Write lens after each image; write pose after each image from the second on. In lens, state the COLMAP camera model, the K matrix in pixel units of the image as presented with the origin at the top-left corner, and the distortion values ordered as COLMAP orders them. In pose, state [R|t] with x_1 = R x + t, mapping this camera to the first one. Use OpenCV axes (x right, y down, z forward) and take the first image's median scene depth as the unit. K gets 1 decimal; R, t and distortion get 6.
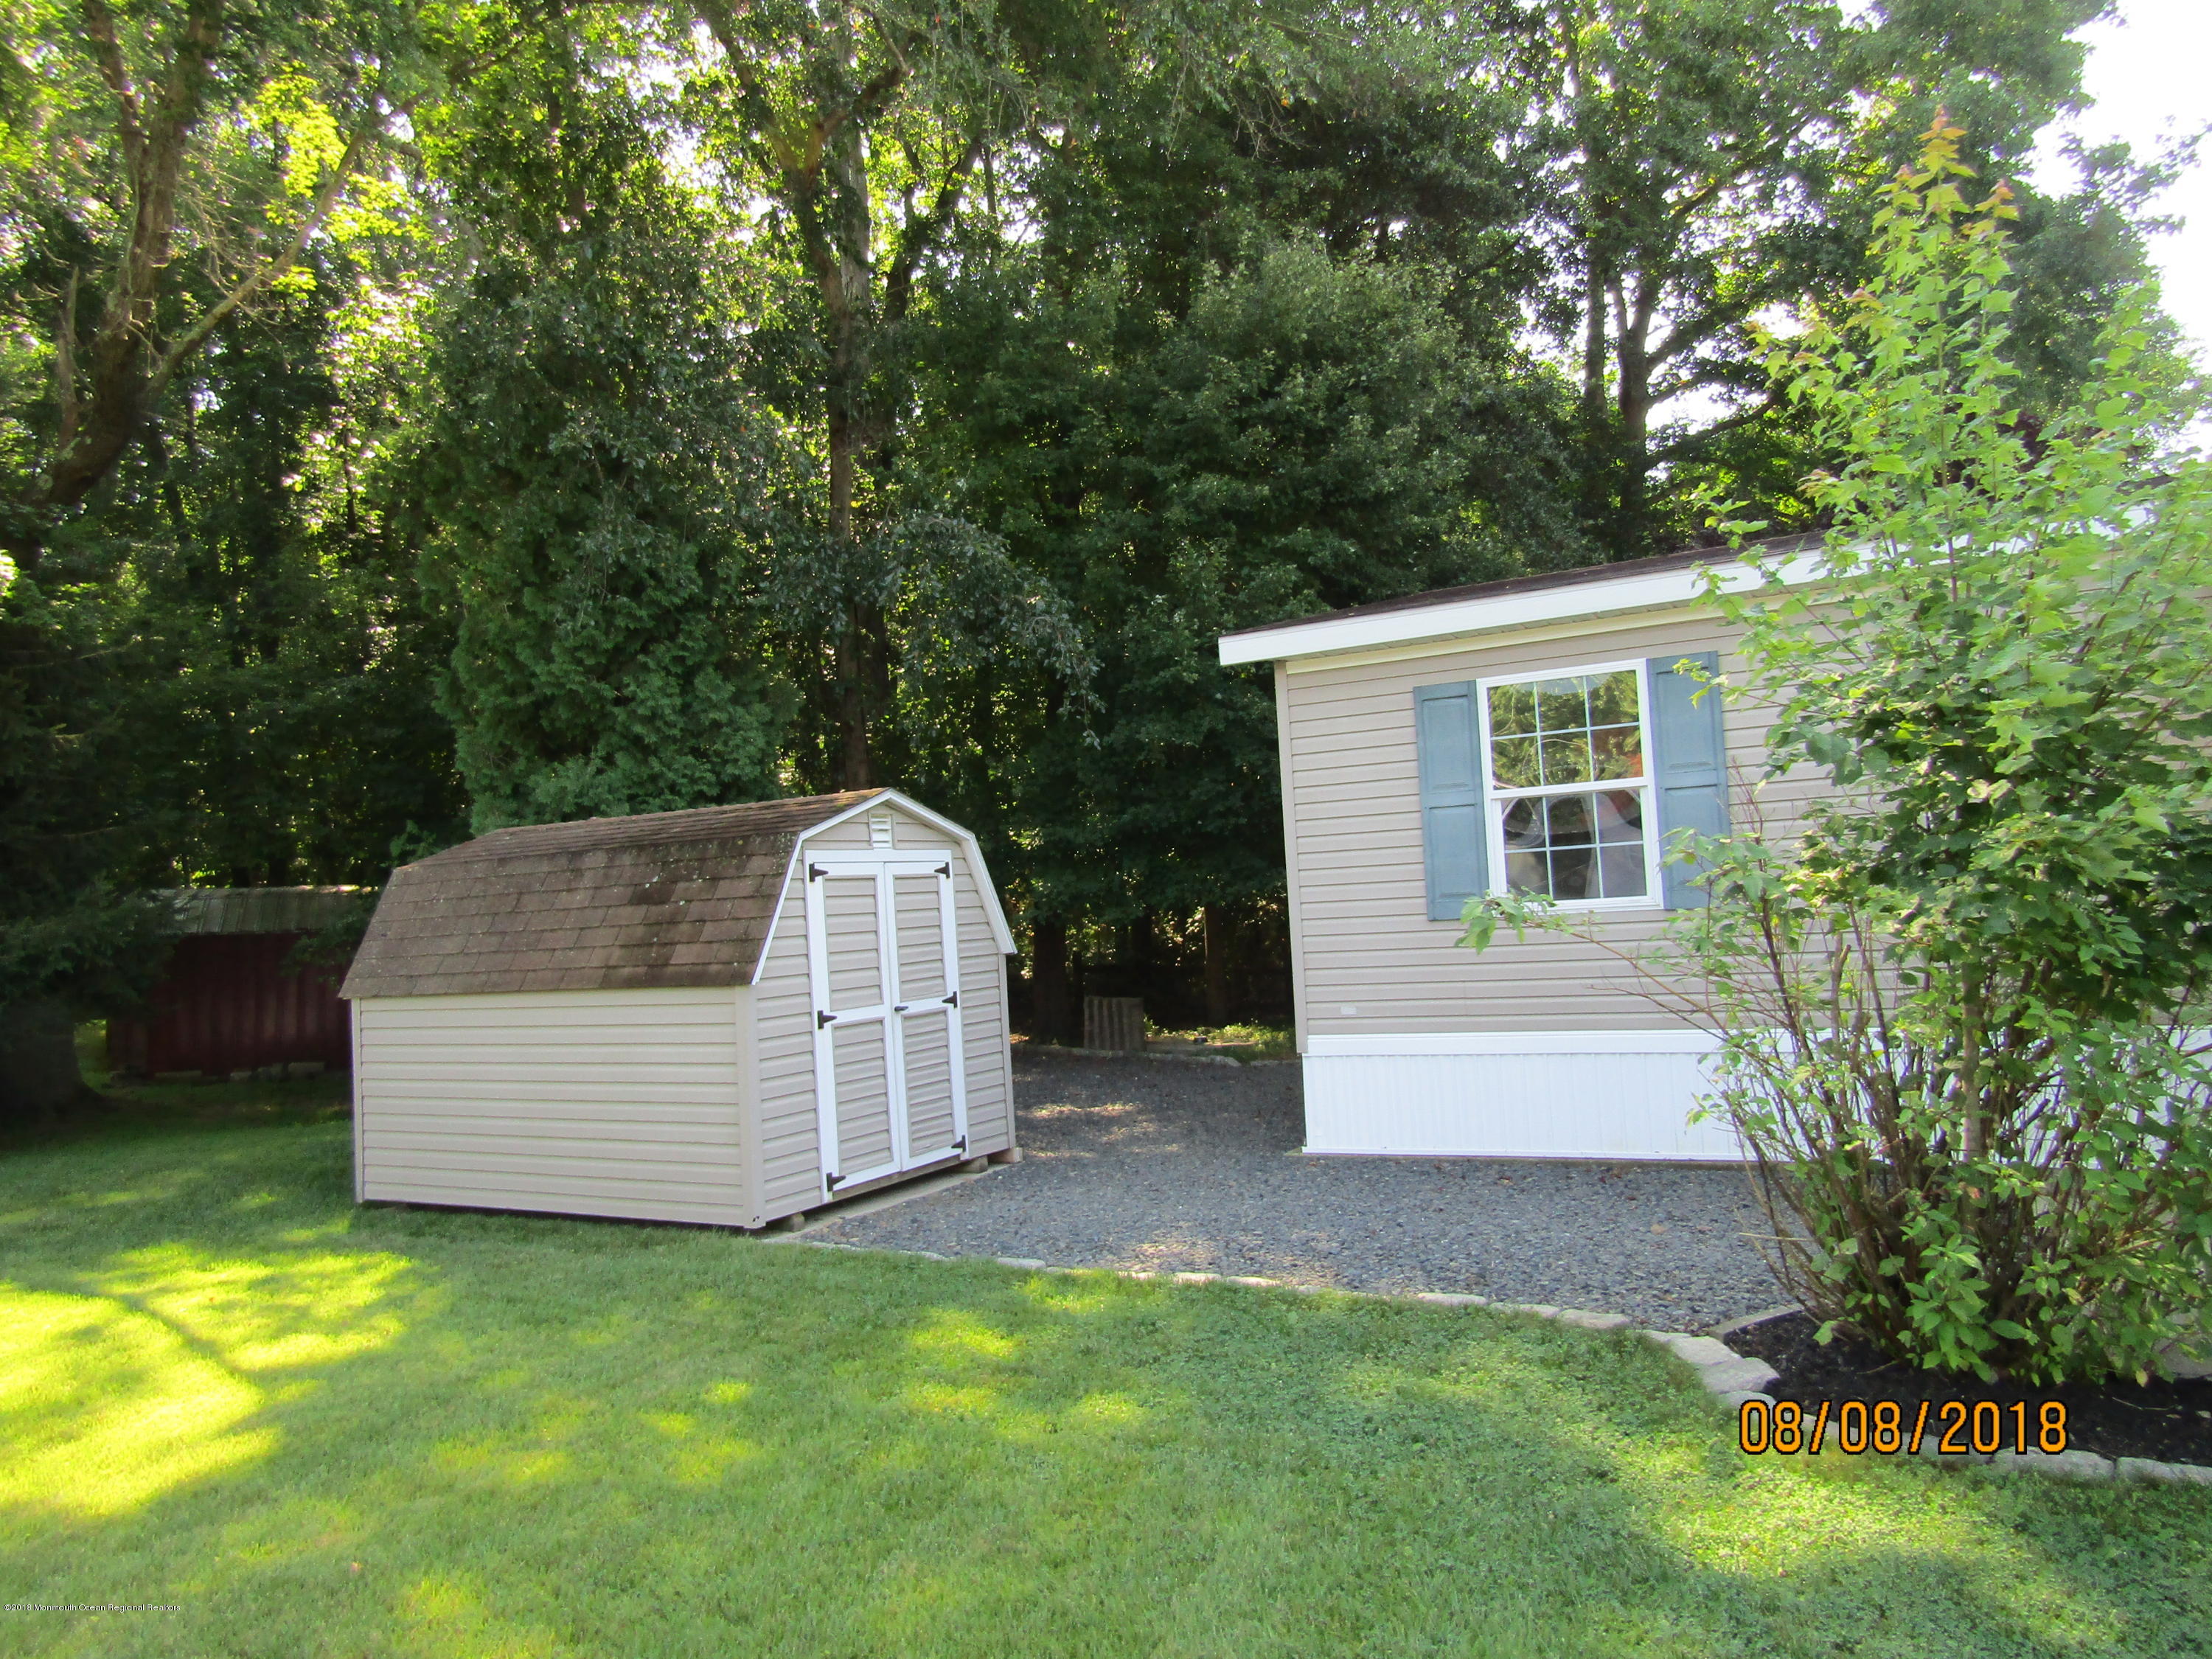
lens RADIAL K [[1582.1, 0, 1106.0], [0, 1582.1, 829.5], [0, 0, 1]] dist [-0.003859, -0.001942]
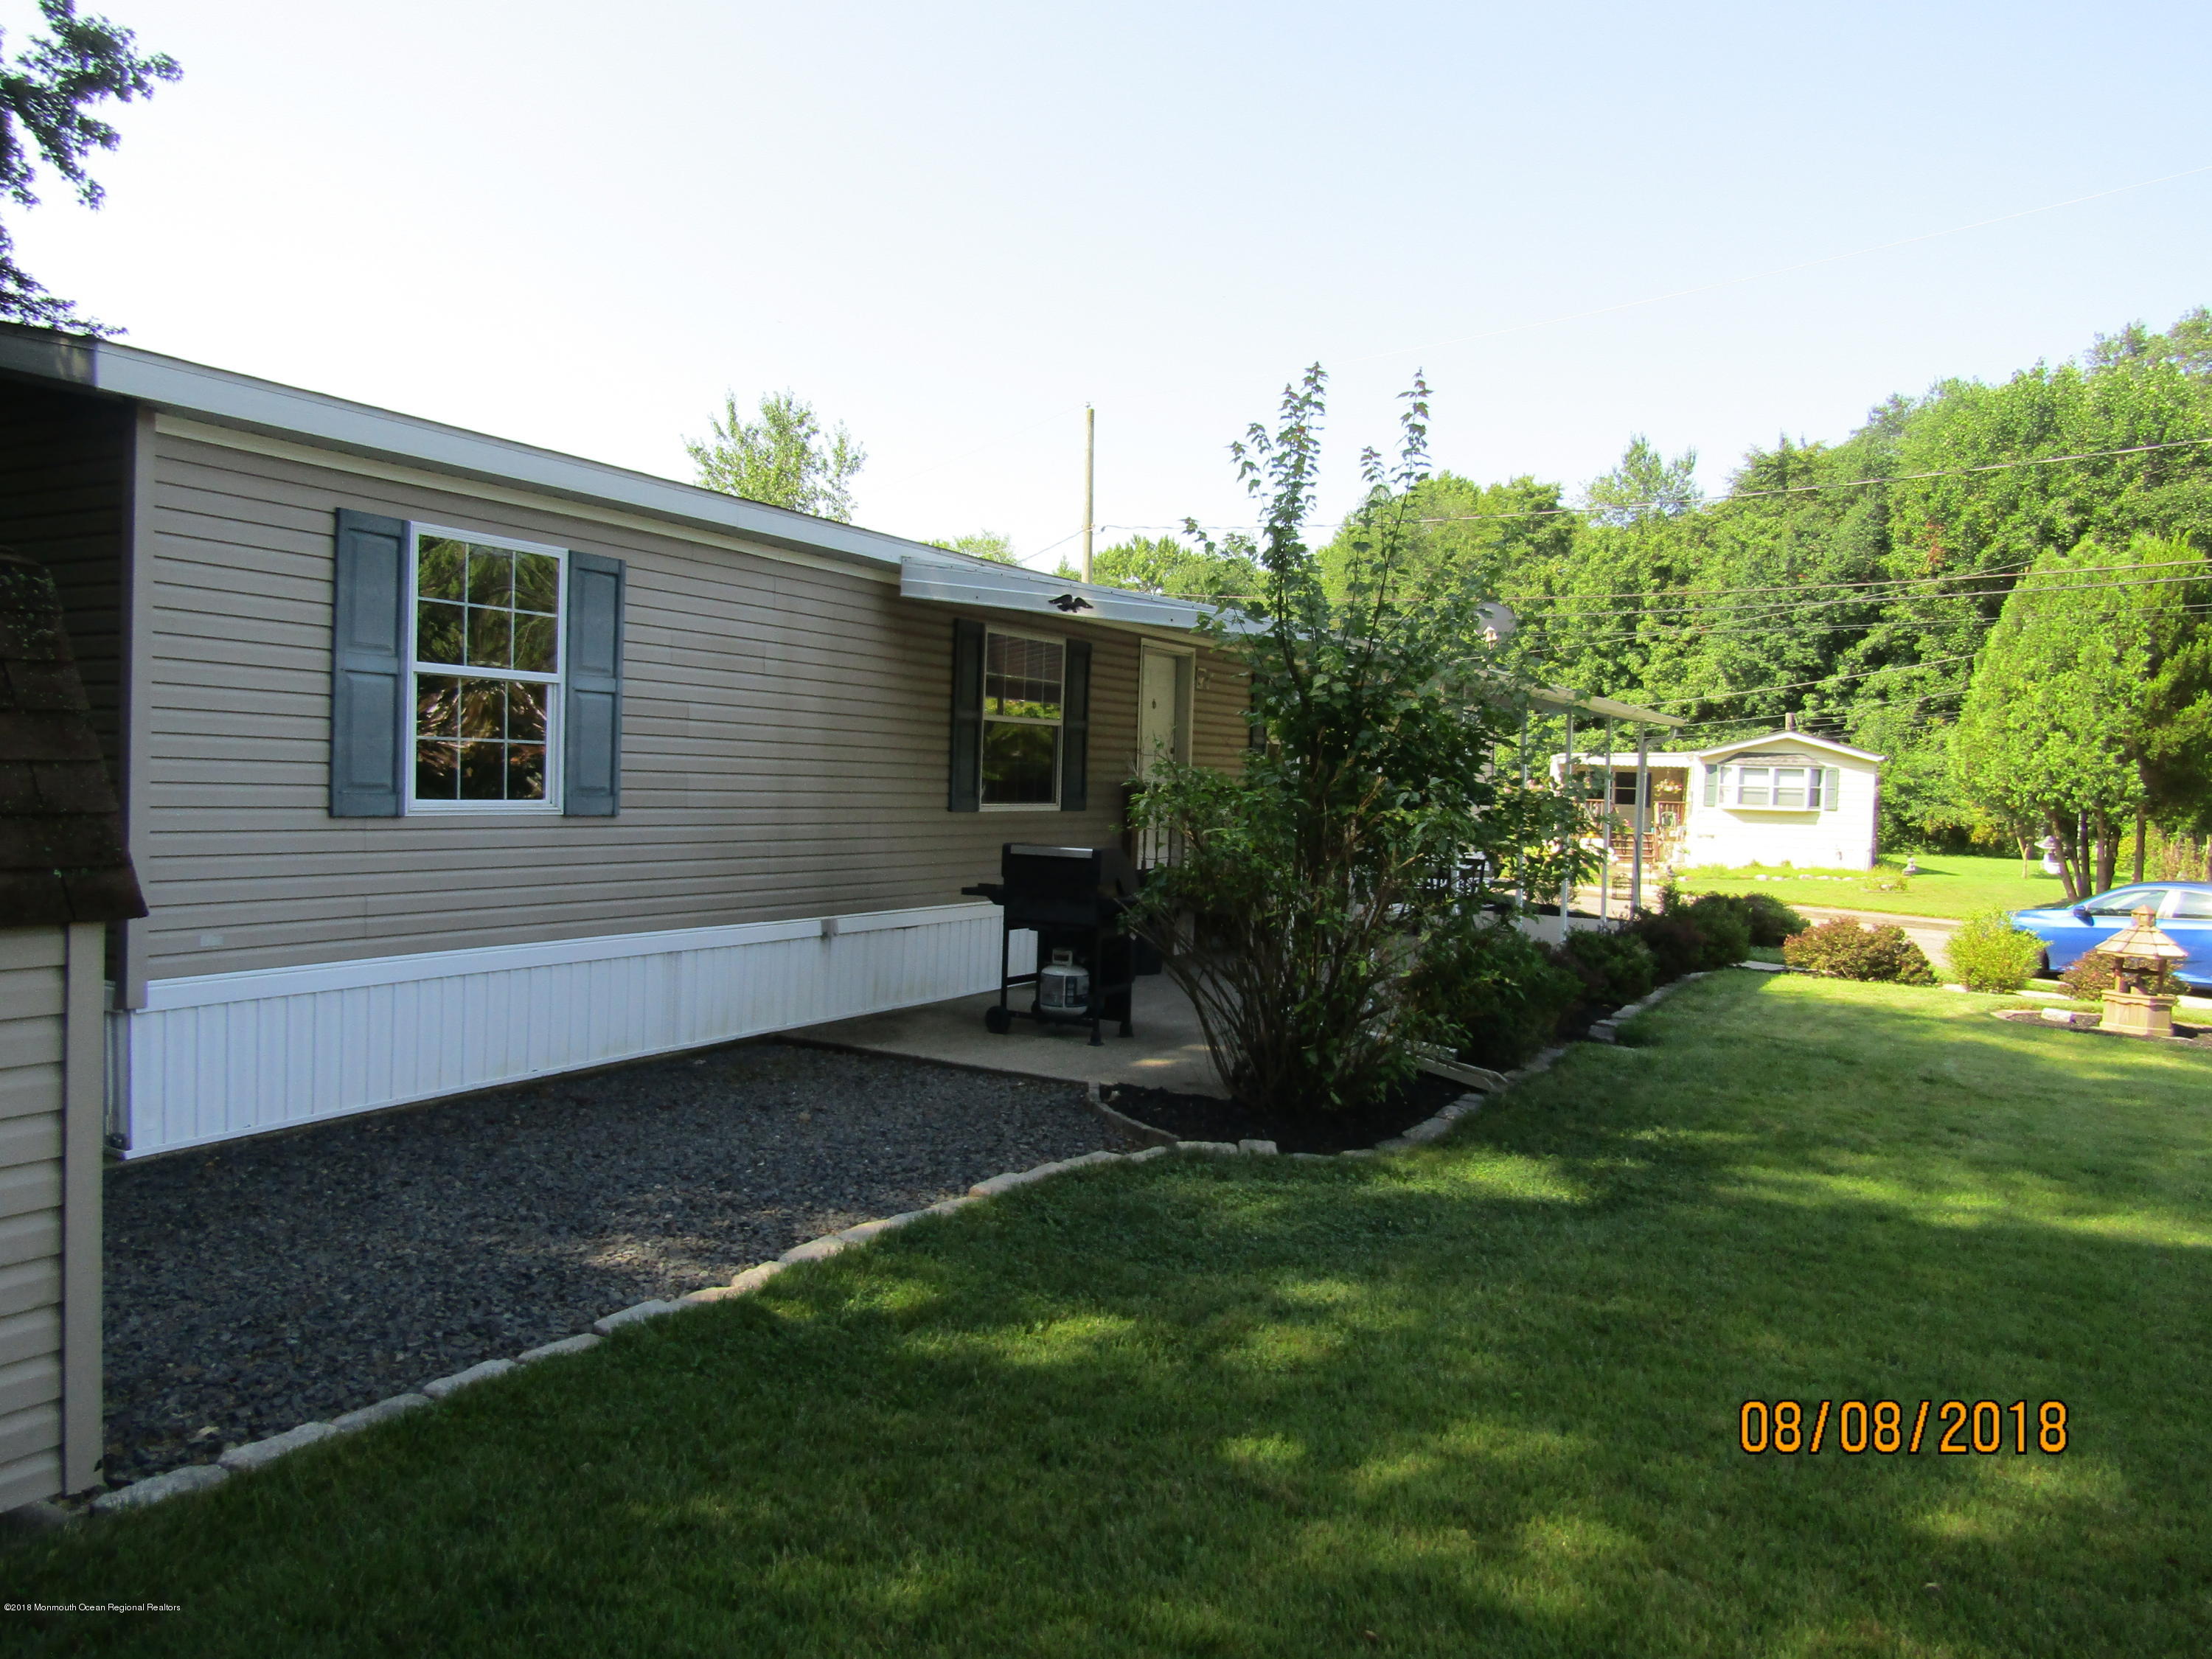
lens RADIAL K [[1582.1, 0, 1106.0], [0, 1582.1, 829.5], [0, 0, 1]] dist [-0.003859, -0.001942]
pose [[-0.031882, 0.031683, 0.998989, -0.583853], [-0.081427, 0.996093, -0.034189, 0.060626], [-0.996169, -0.082434, -0.029177, 0.666044]]
